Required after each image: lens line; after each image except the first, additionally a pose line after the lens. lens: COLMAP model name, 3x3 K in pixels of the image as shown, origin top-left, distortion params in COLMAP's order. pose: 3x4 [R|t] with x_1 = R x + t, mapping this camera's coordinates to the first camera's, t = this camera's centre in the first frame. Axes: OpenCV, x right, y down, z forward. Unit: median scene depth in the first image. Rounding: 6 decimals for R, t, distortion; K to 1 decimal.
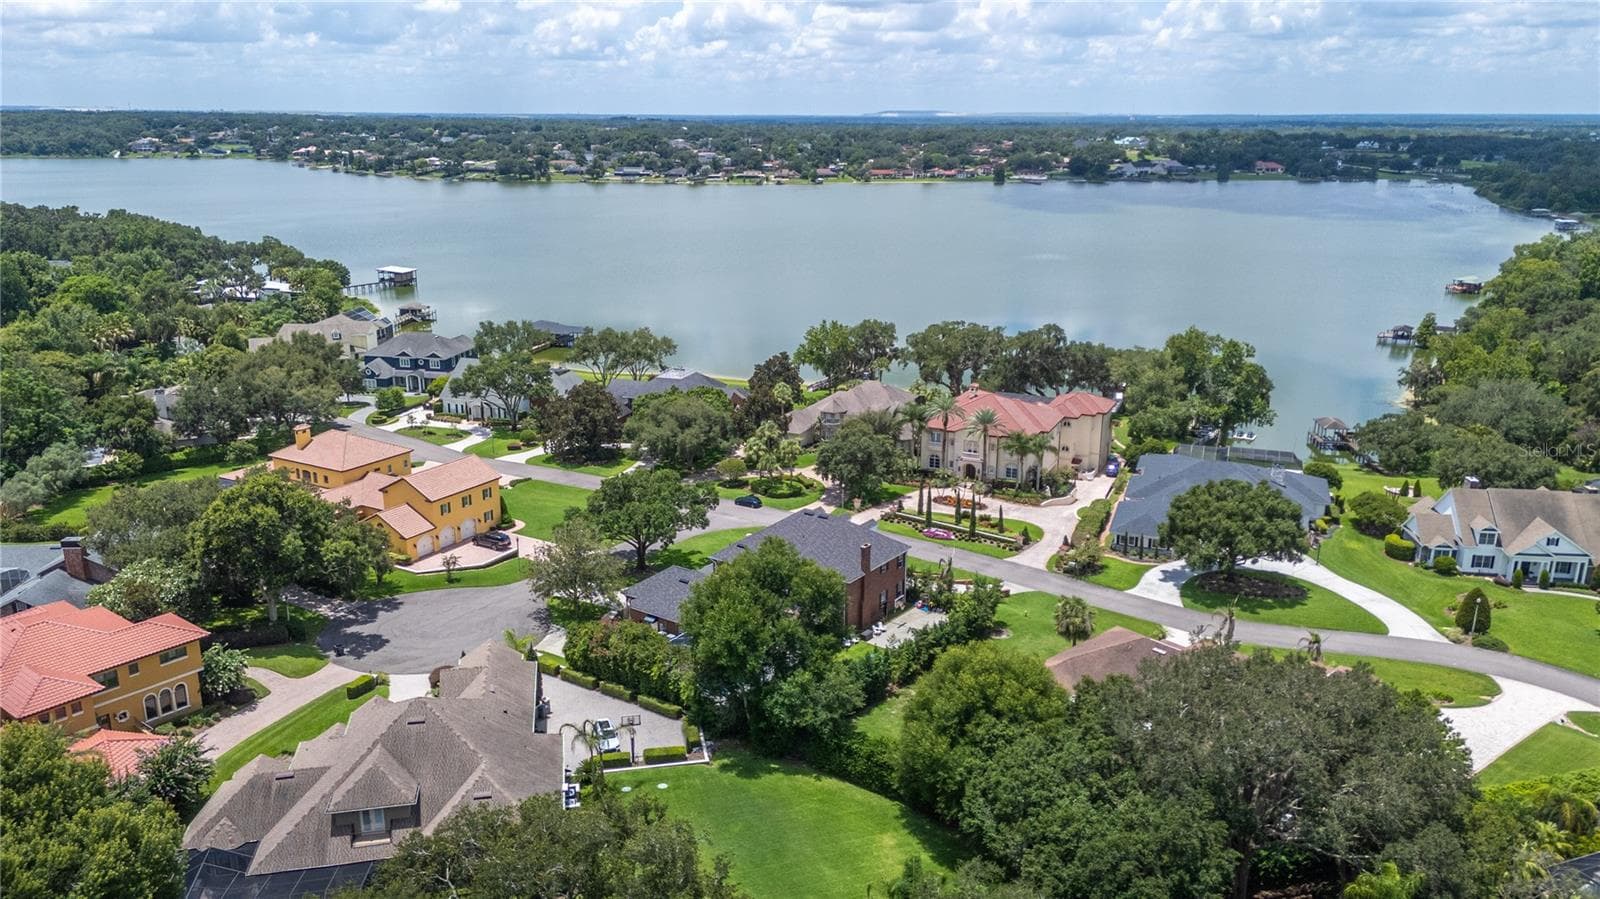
lens RADIAL K [[1184.0, 0, 800.0], [0, 1184.0, 449.1], [0, 0, 1]] dist [0.040306, -0.018579]
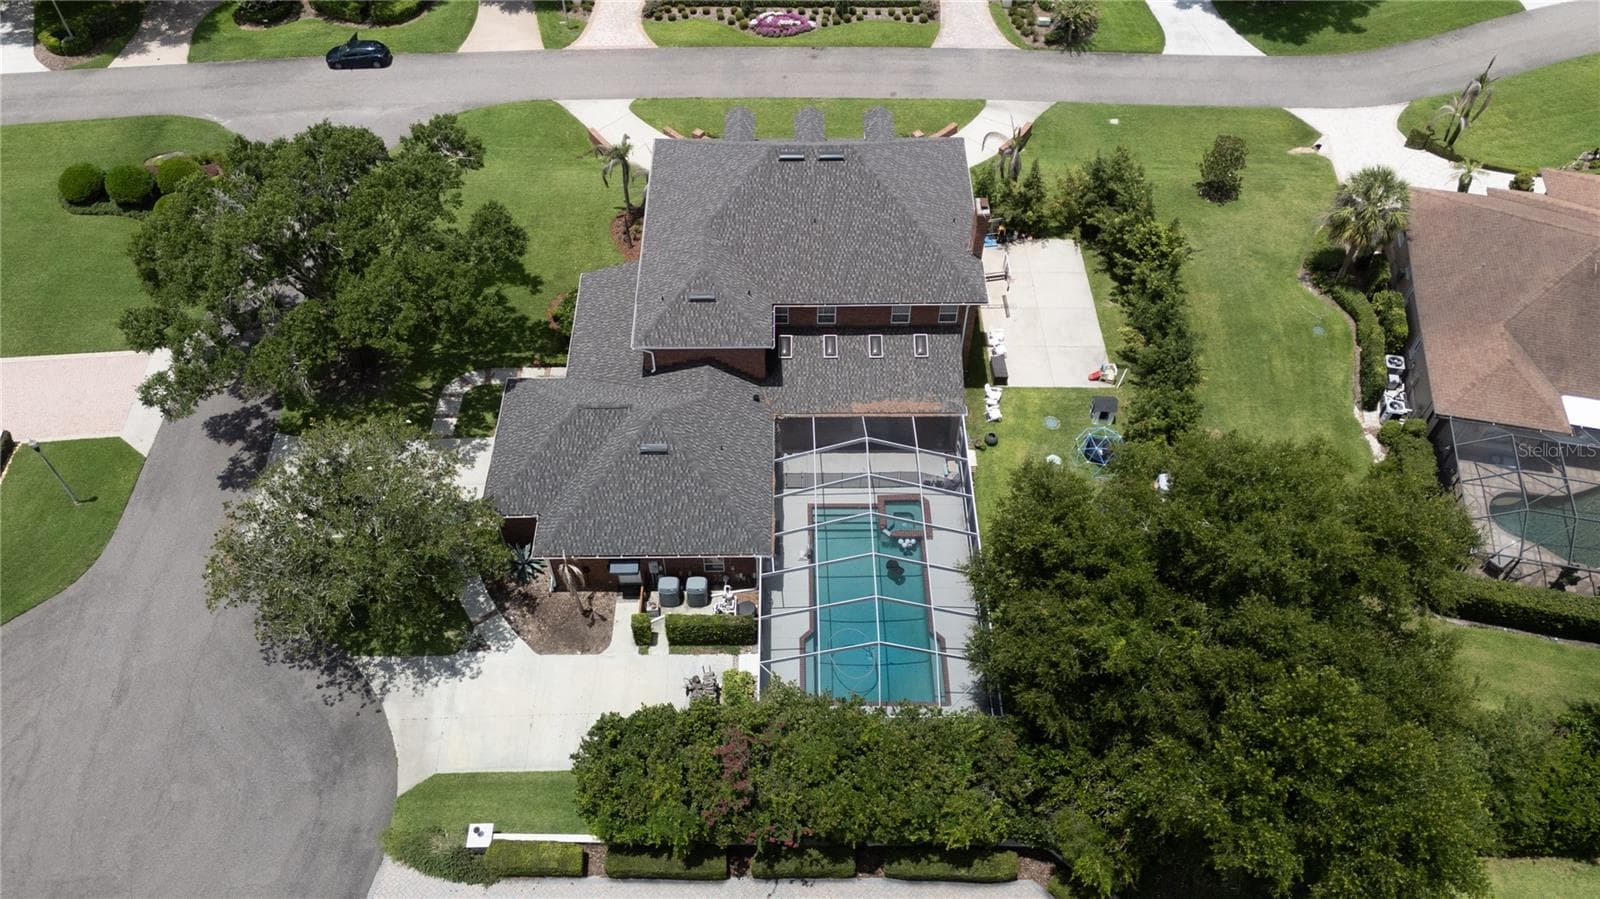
lens RADIAL K [[1184.0, 0, 805.8], [0, 1184.0, 446.1], [0, 0, 1]] dist [0.040306, -0.018579]
pose [[0.813545, -0.446179, 0.372920, -0.173450], [0.155083, 0.784553, 0.600354, -0.107159], [-0.560441, -0.430581, 0.707464, 0.562316]]
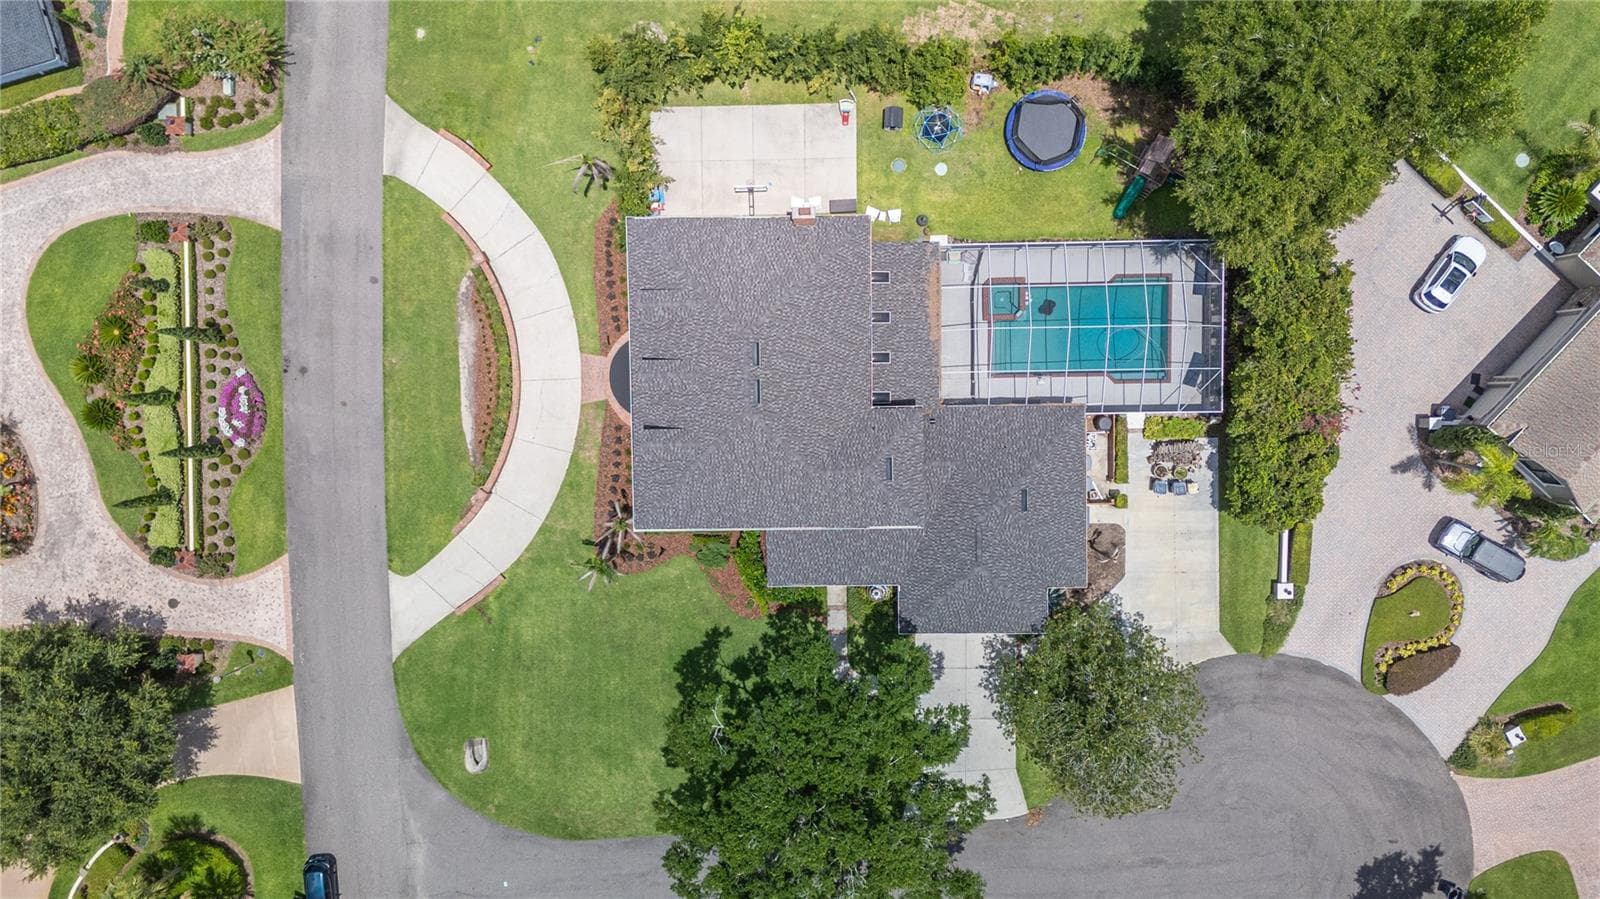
lens RADIAL K [[1184.0, 0, 801.8], [0, 1184.0, 450.9], [0, 0, 1]] dist [0.040306, -0.018579]
pose [[-0.582100, -0.812684, -0.026547, -0.008703], [0.236562, -0.200497, 0.950705, -0.331735], [-0.777945, 0.547125, 0.308959, 0.750270]]
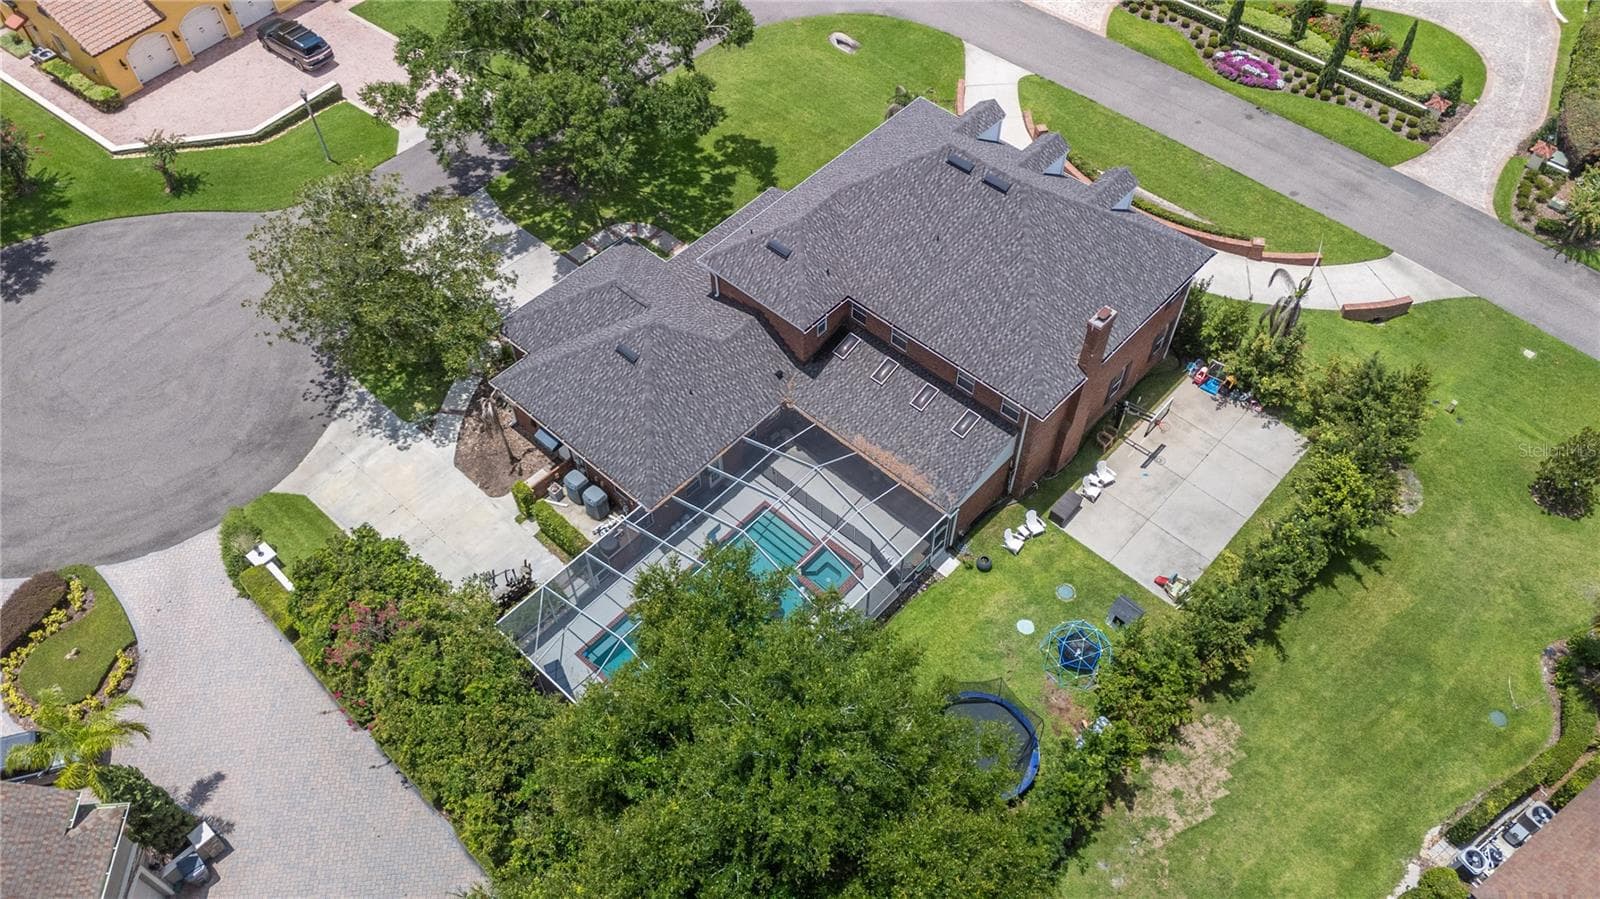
lens RADIAL K [[1184.0, 0, 803.9], [0, 1184.0, 453.1], [0, 0, 1]] dist [0.040306, -0.018579]
pose [[0.991272, 0.101284, -0.084384, -0.000794], [-0.030968, 0.801089, 0.597744, -0.086006], [0.128141, -0.589914, 0.797234, 0.552791]]
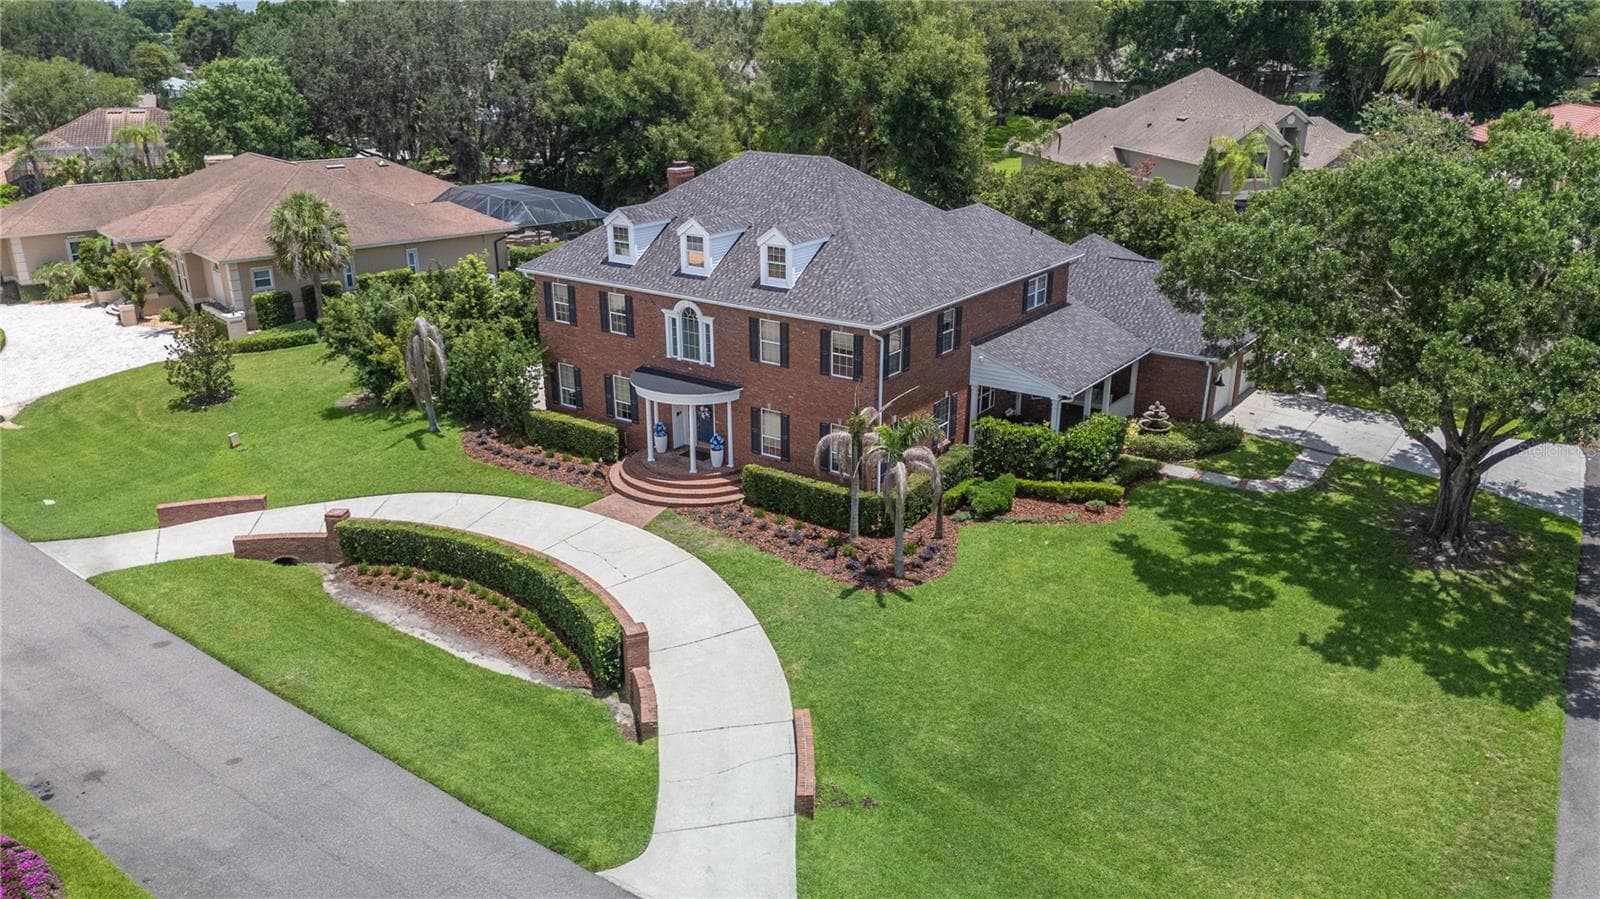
lens RADIAL K [[1184.0, 0, 793.5], [0, 1184.0, 449.9], [0, 0, 1]] dist [0.040306, -0.018579]
pose [[-0.999656, -0.006131, 0.025489, 0.004220], [0.009705, 0.816642, 0.577063, -0.067795], [-0.024353, 0.577112, -0.816302, 1.165758]]
